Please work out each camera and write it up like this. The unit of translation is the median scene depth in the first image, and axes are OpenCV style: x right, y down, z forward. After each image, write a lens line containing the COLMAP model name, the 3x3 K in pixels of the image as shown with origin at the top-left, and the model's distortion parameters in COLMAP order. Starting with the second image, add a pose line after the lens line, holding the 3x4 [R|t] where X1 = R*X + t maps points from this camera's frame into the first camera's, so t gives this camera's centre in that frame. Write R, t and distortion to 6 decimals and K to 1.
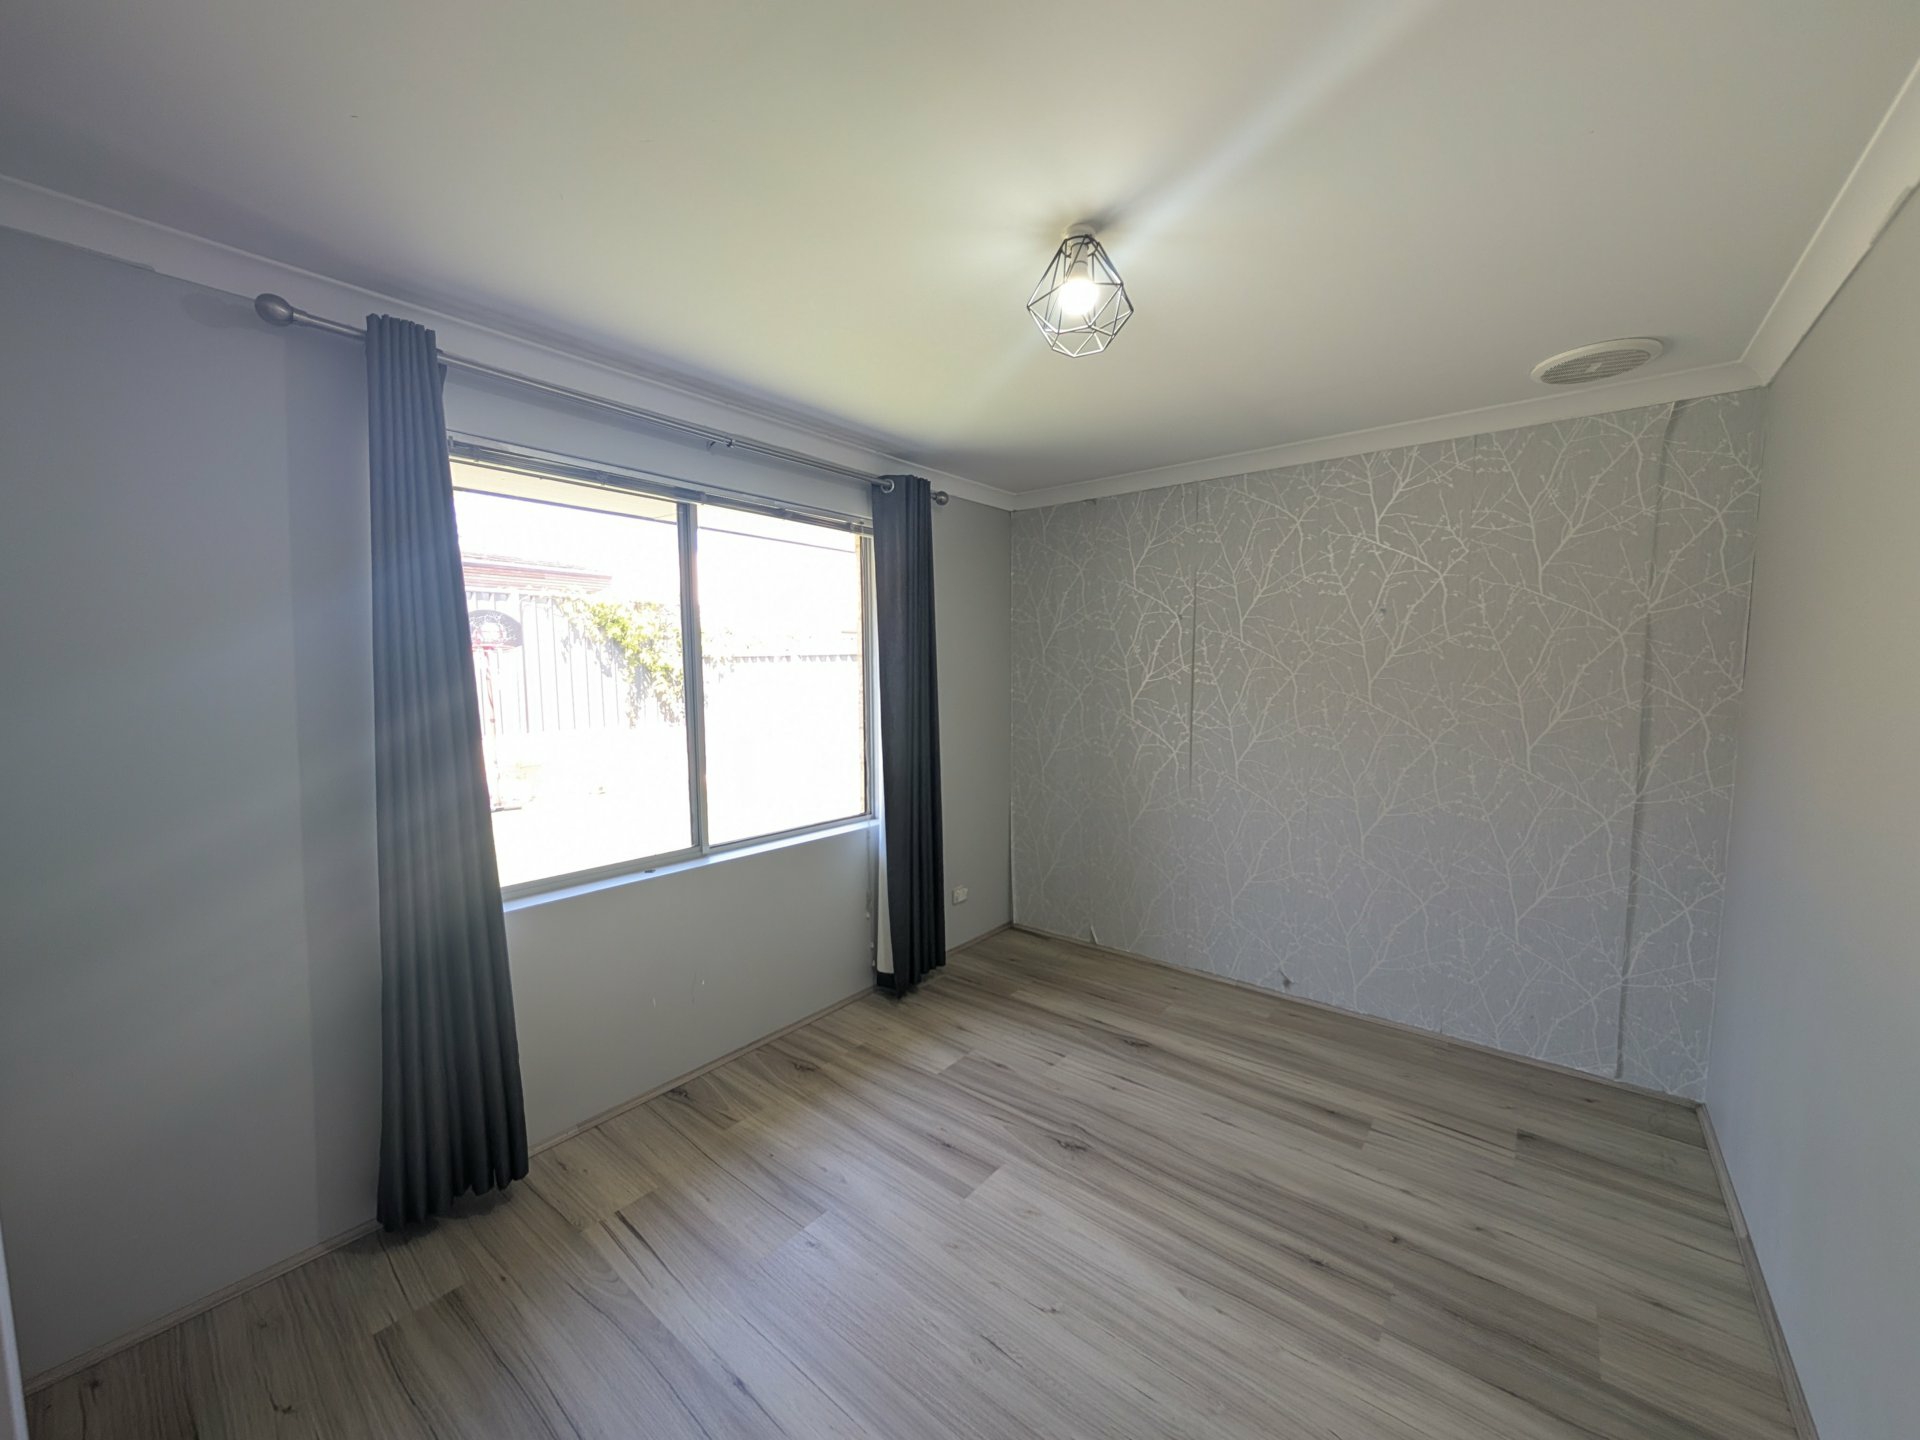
lens RADIAL K [[725.8, 0, 966.3], [0, 725.8, 733.7], [0, 0, 1]] dist [-0.000880, 0.000061]
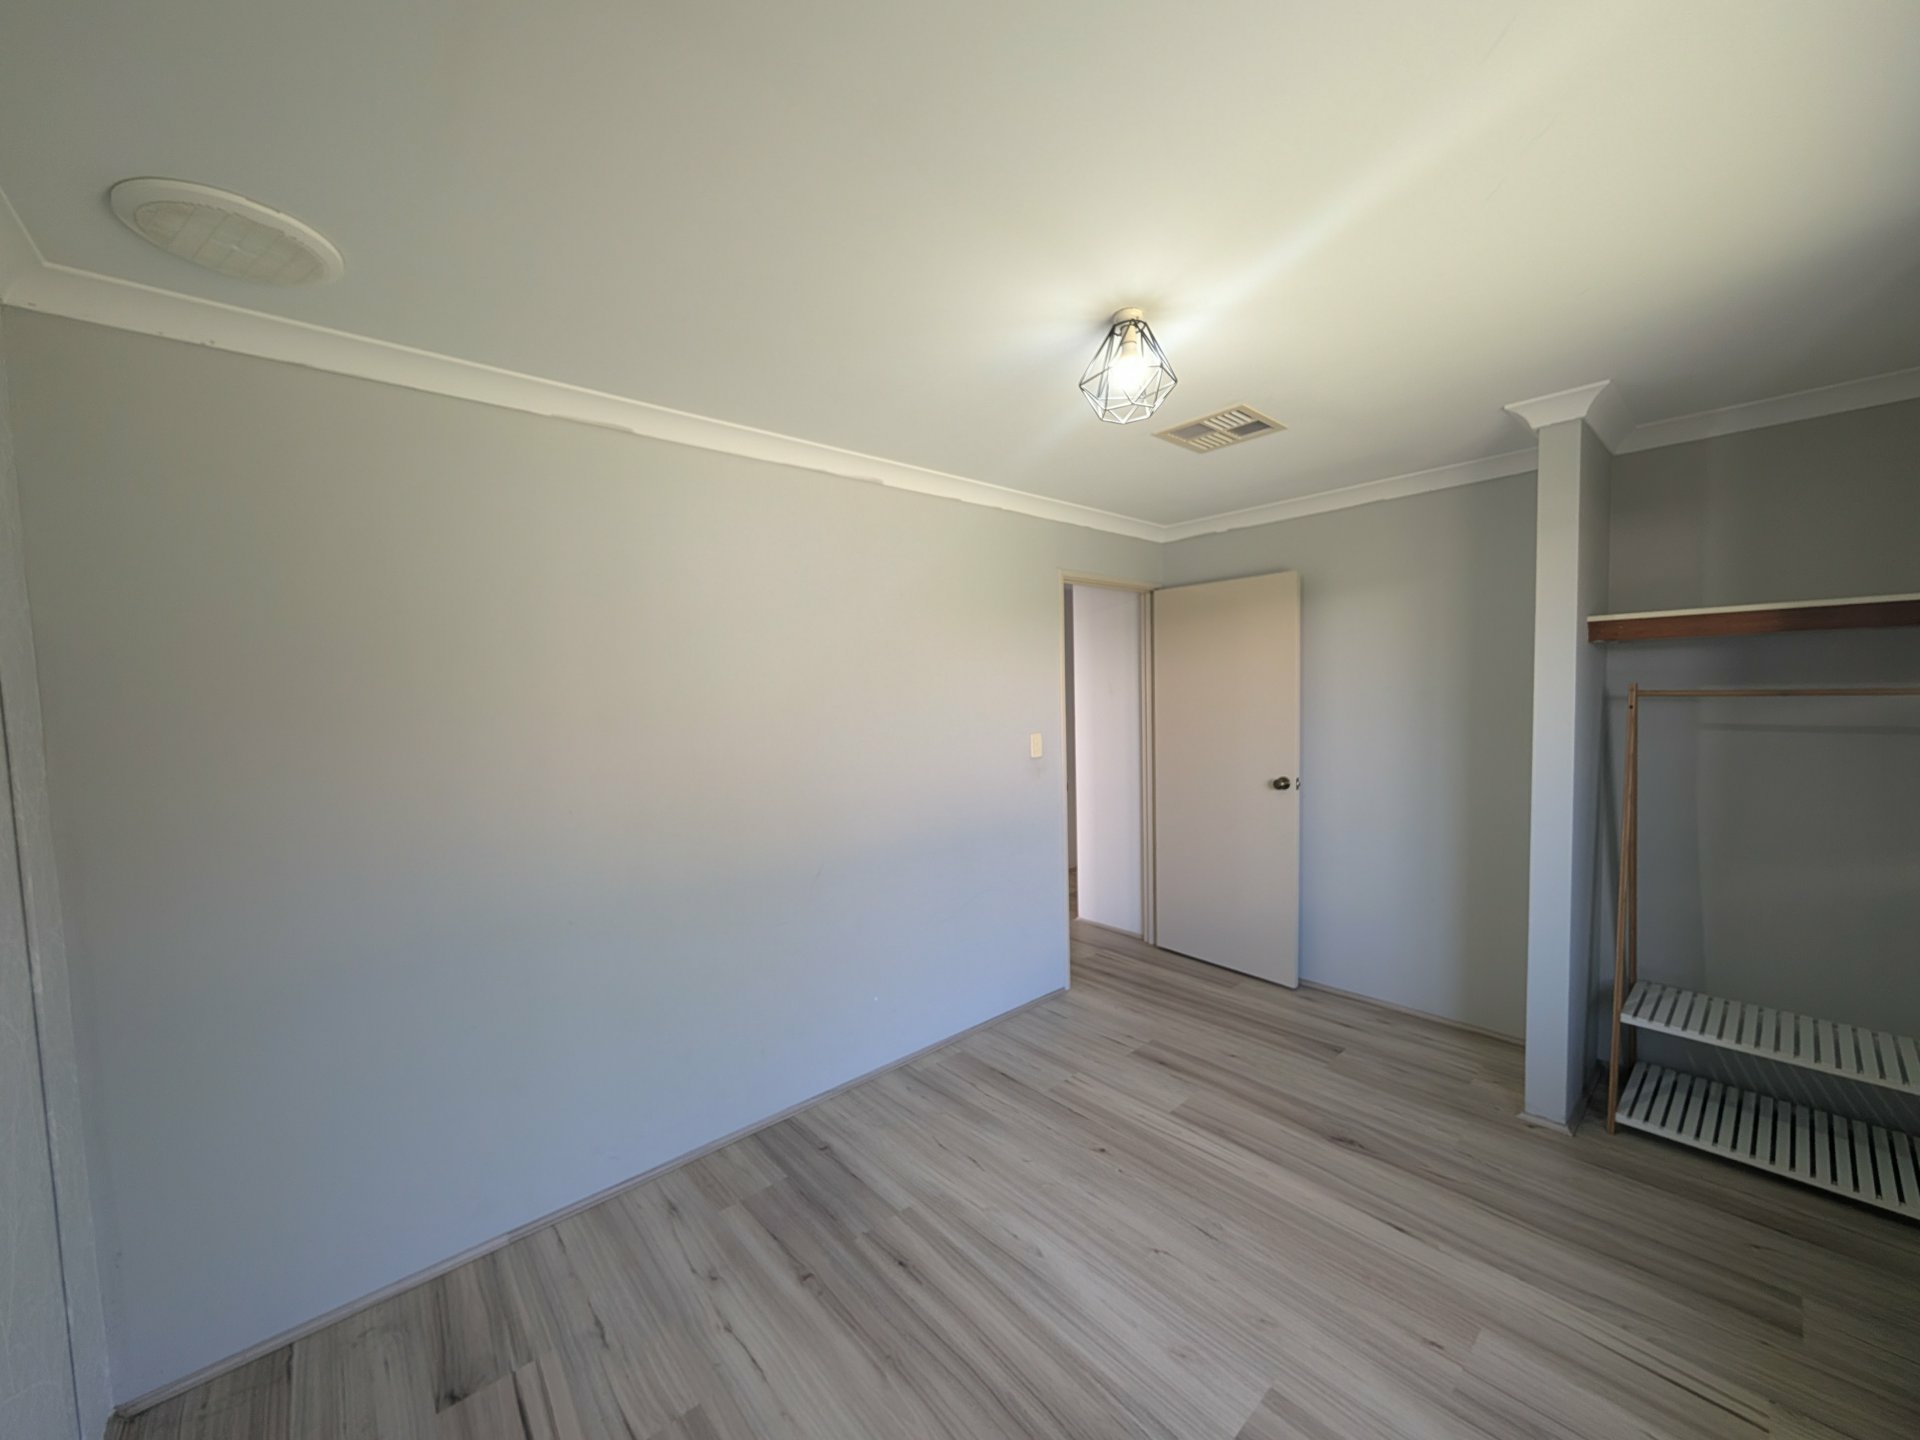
lens RADIAL K [[725.8, 0, 966.3], [0, 725.8, 733.7], [0, 0, 1]] dist [-0.000880, 0.000061]
pose [[-0.986895, 0.019069, 0.160233, 0.210420], [0.044286, 0.986871, 0.155318, -0.212450], [-0.155168, 0.160379, -0.974783, 1.970614]]
